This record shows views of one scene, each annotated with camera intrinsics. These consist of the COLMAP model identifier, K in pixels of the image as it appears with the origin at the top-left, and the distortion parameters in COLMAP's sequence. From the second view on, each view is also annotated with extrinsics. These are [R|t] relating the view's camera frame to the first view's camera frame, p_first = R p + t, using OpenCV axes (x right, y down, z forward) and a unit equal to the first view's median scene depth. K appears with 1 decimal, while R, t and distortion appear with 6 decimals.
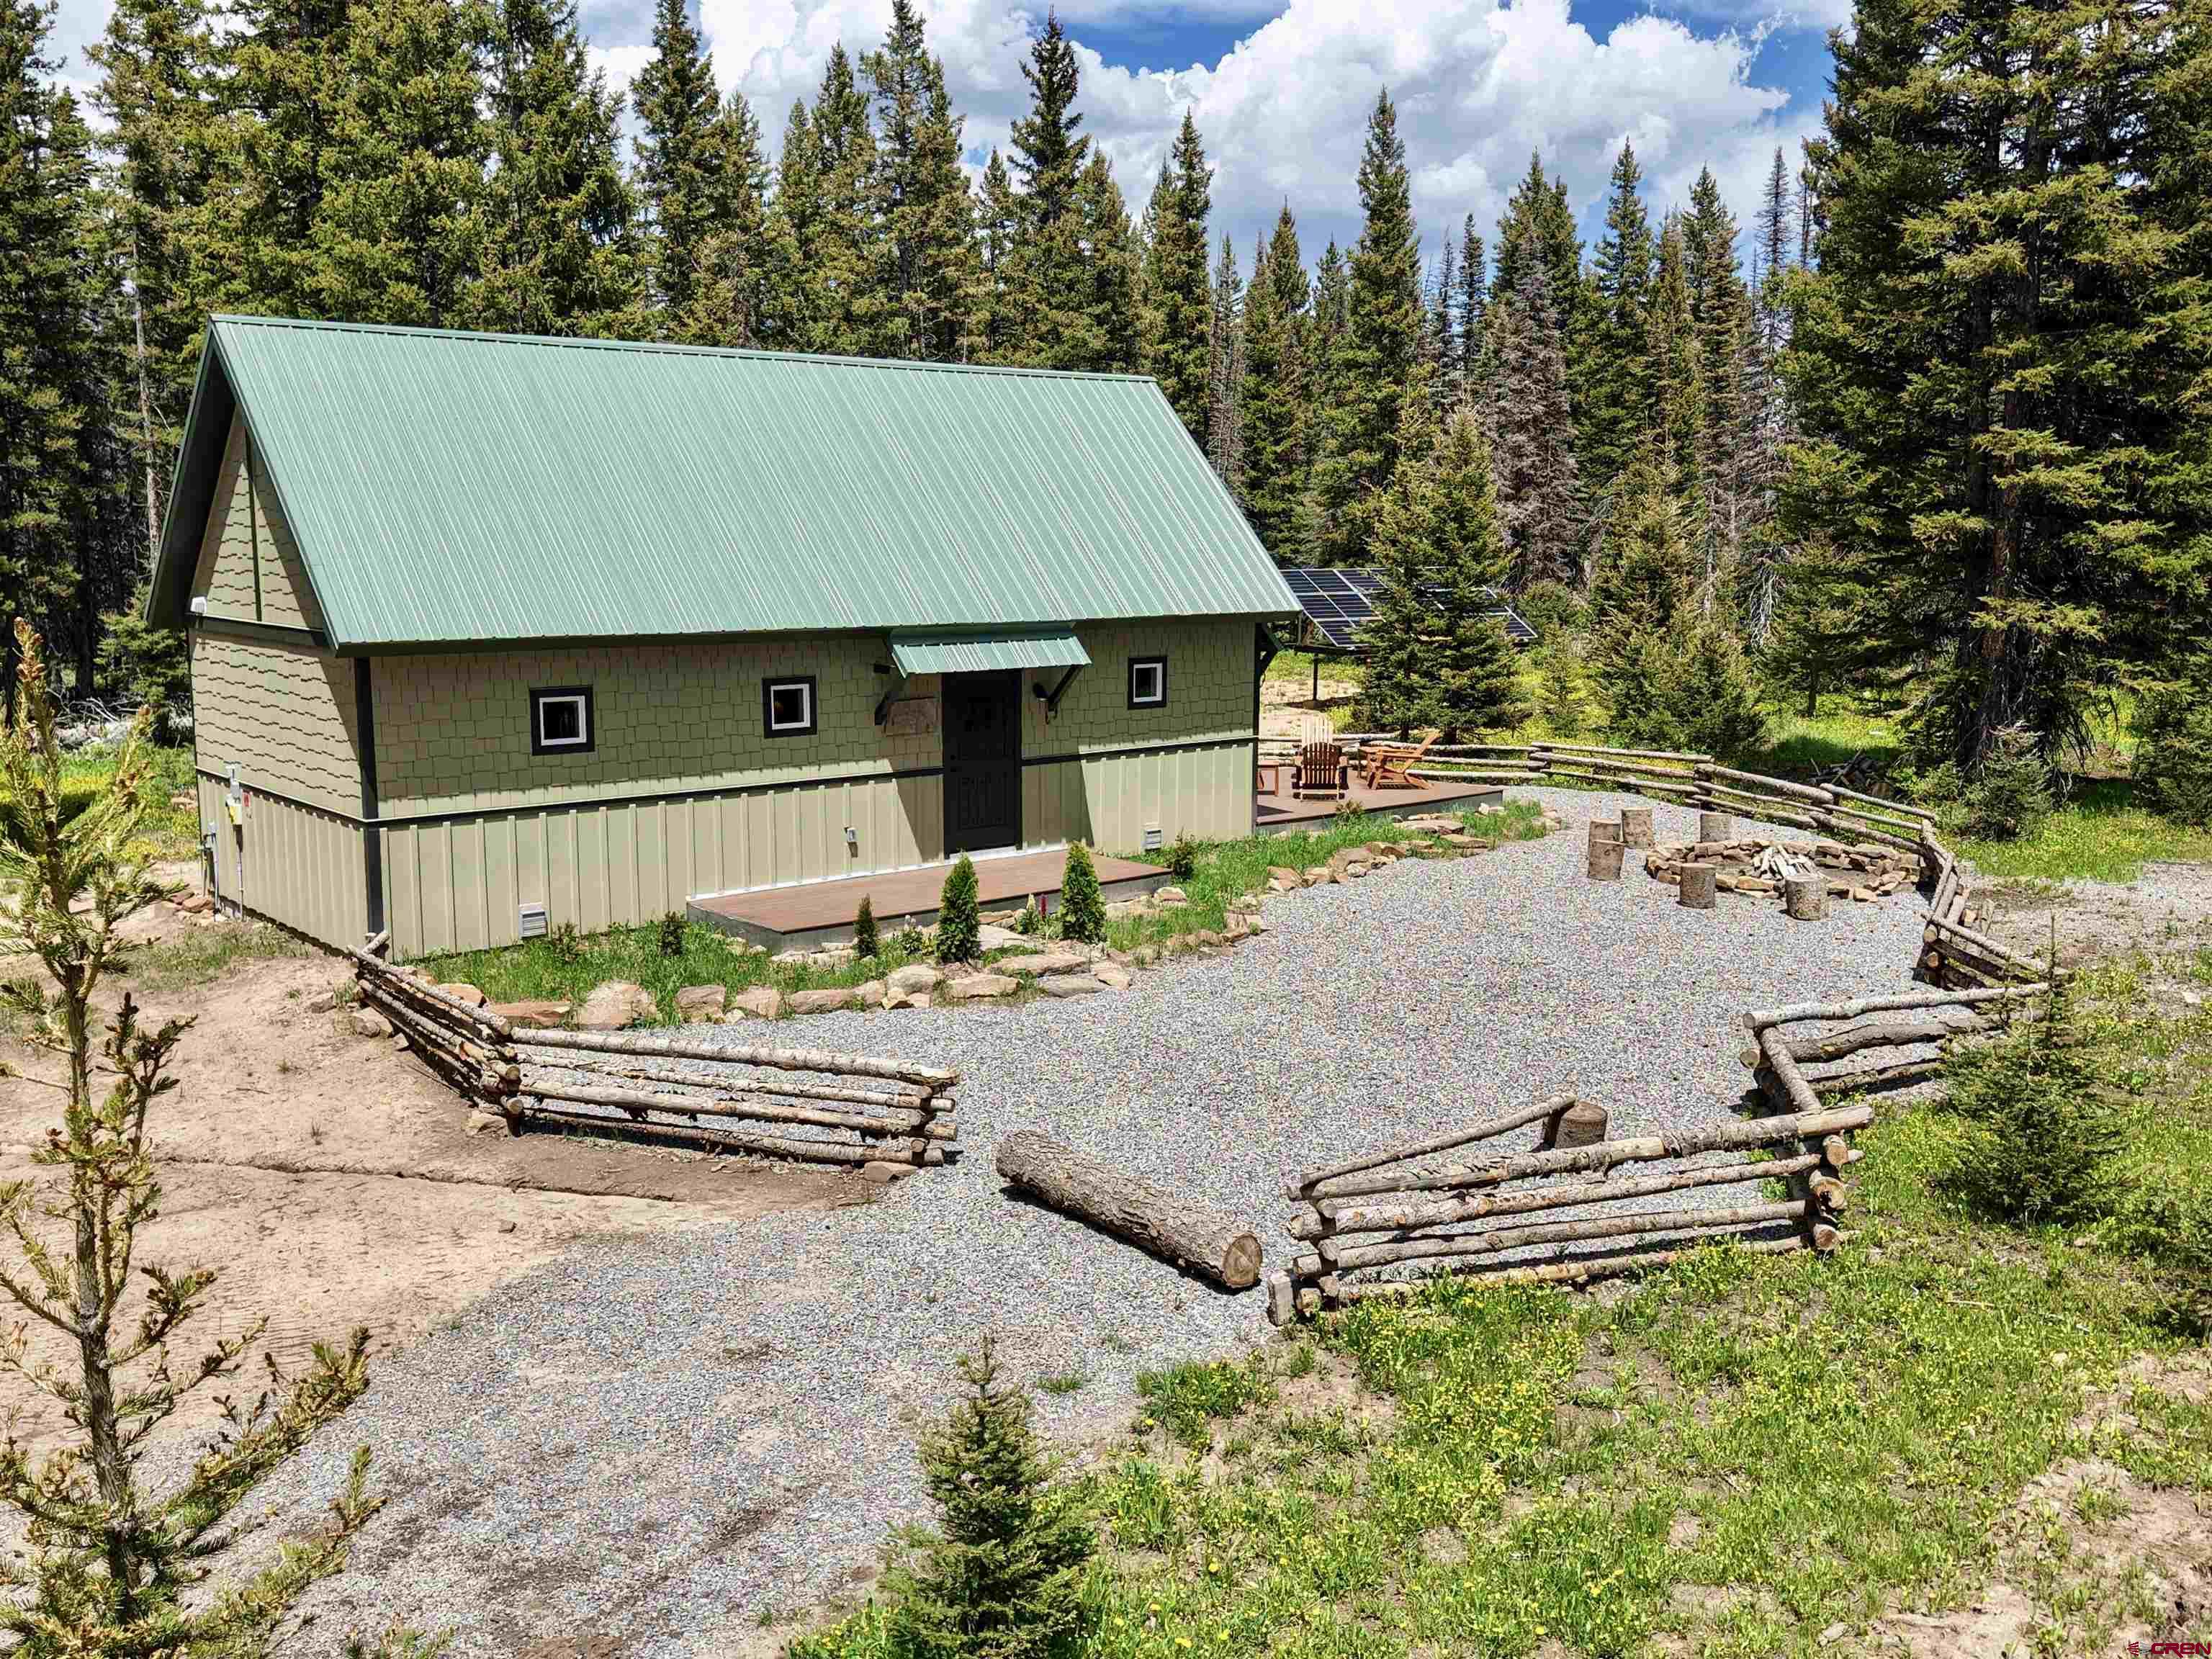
lens RADIAL K [[2200.9, 0, 1106.0], [0, 2200.9, 829.5], [0, 0, 1]] dist [0.161125, -0.469152]
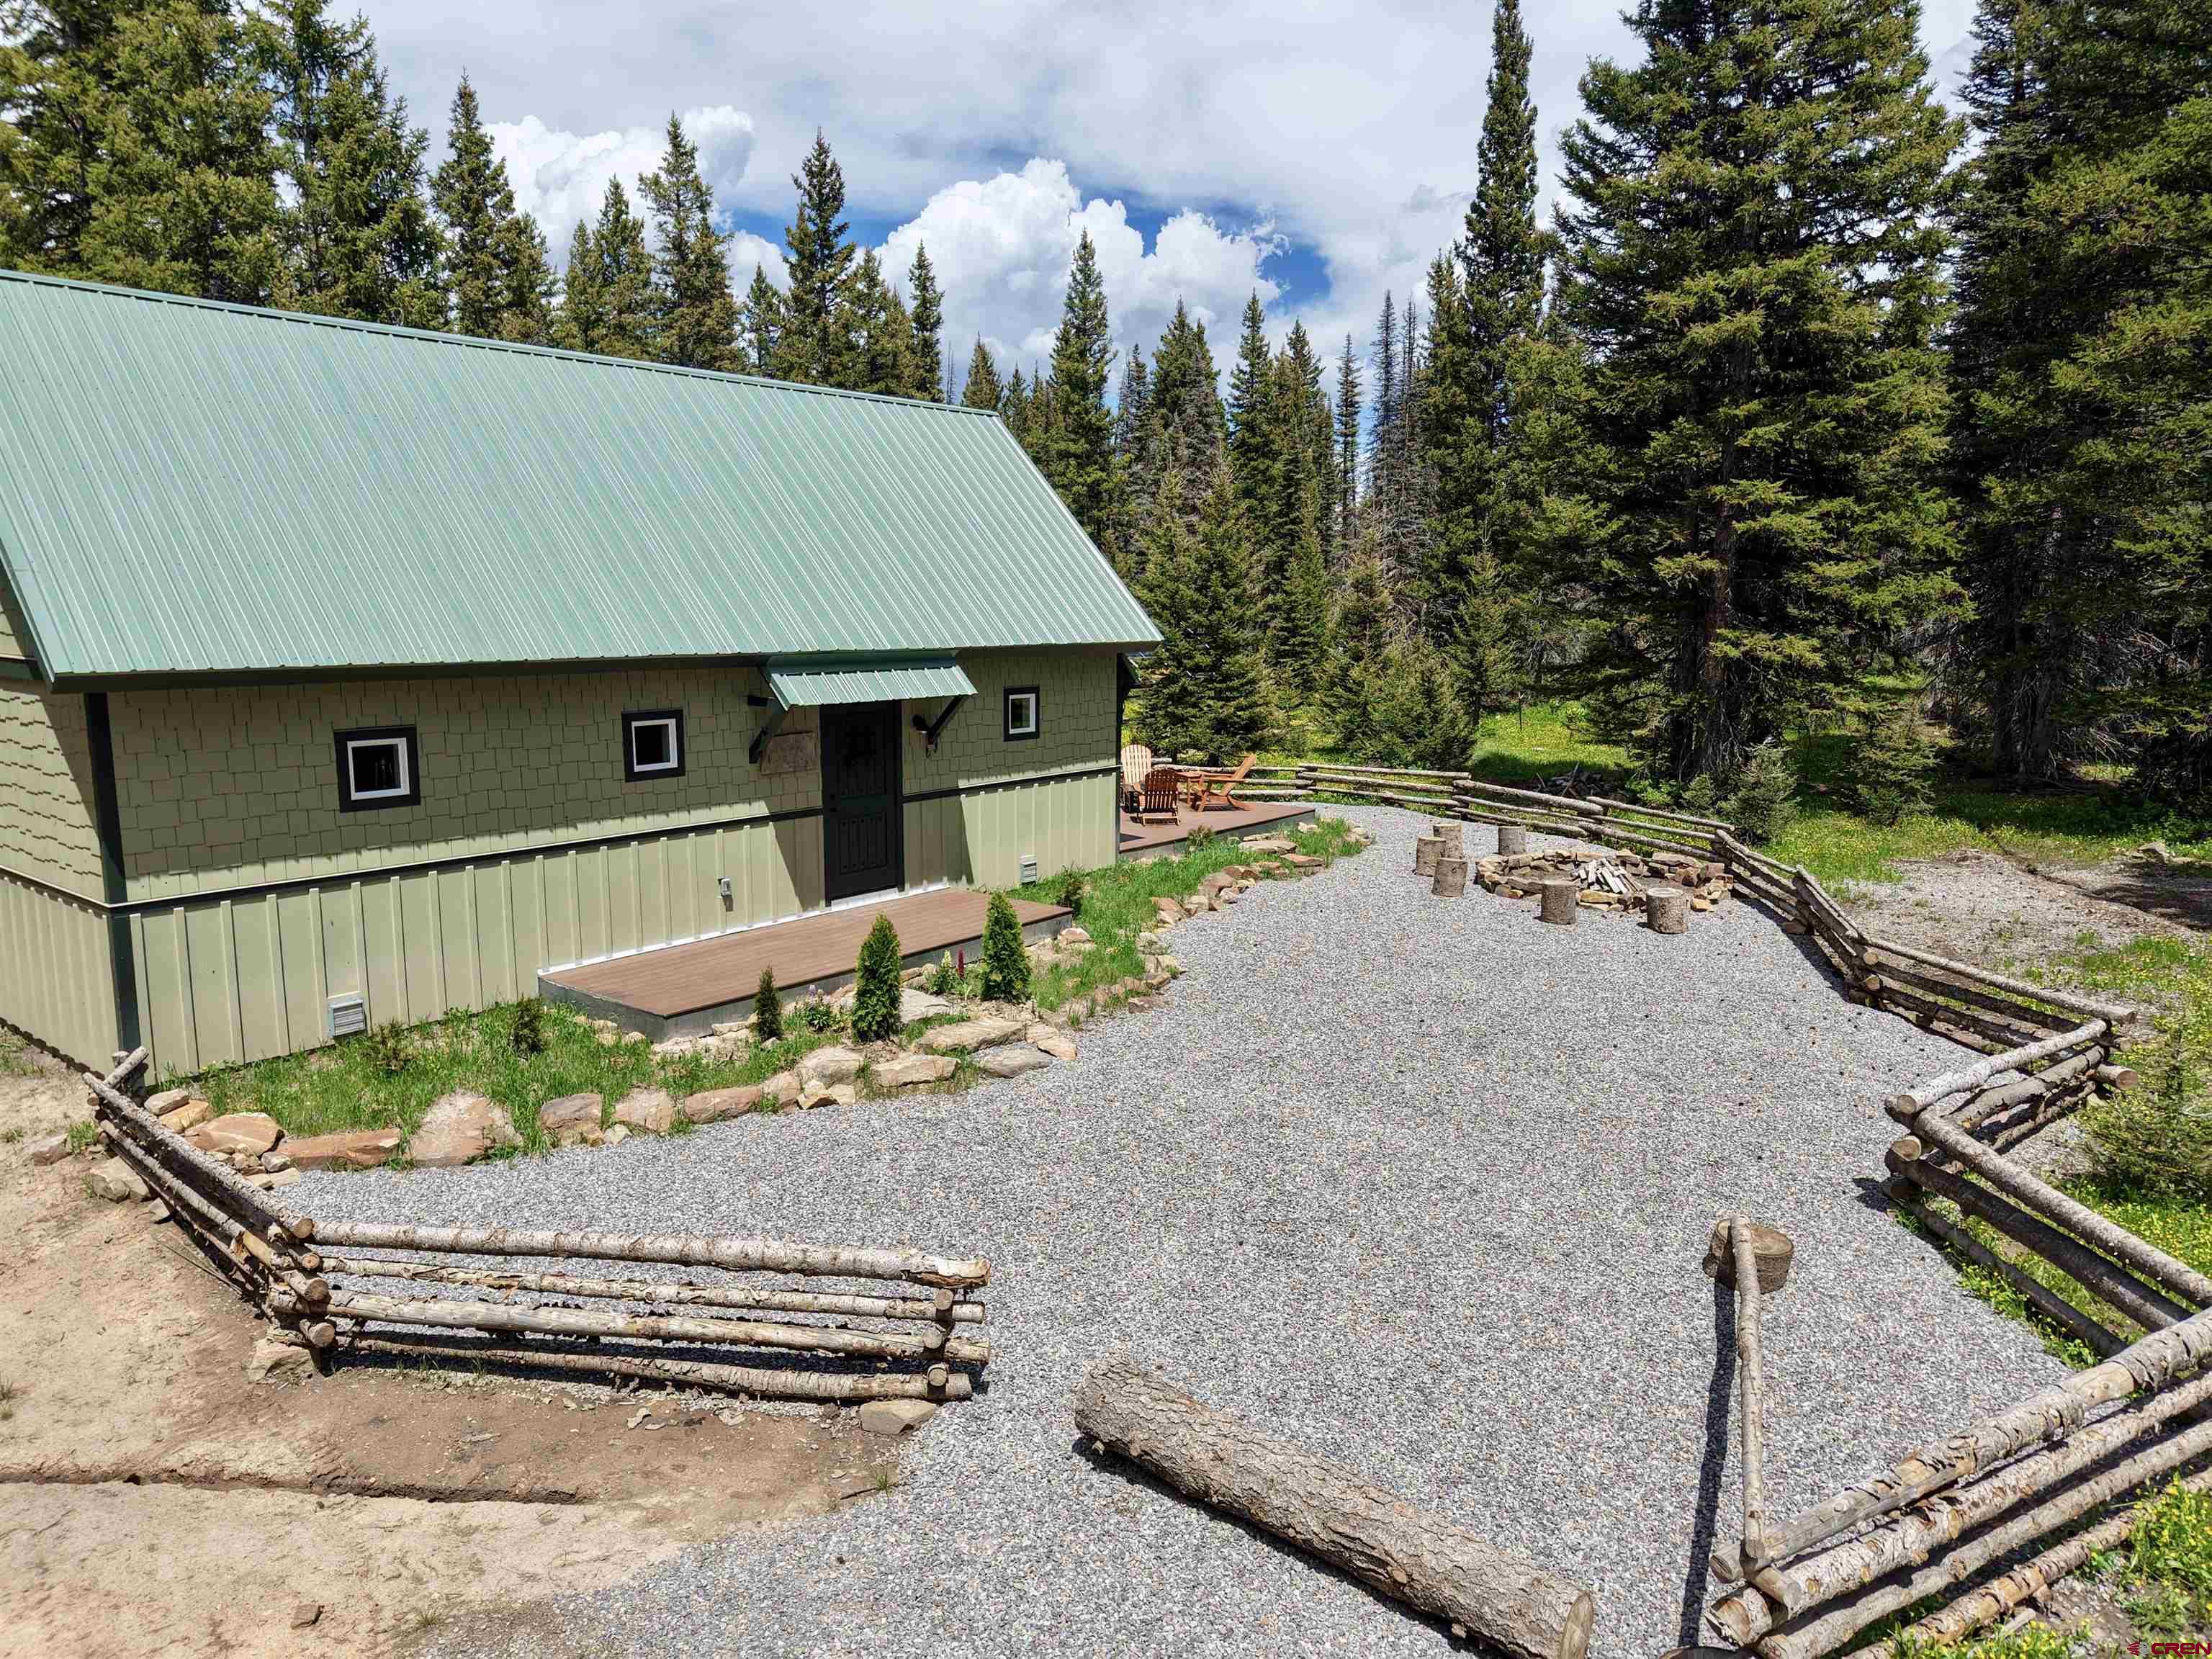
lens RADIAL K [[1529.5, 0, 1106.0], [0, 1529.5, 829.5], [0, 0, 1]] dist [0.020797, -0.020307]
pose [[0.979653, -0.028342, 0.198688, -0.082484], [0.026673, 0.999583, 0.011071, -0.022371], [-0.198919, -0.005546, 0.980000, 0.340283]]
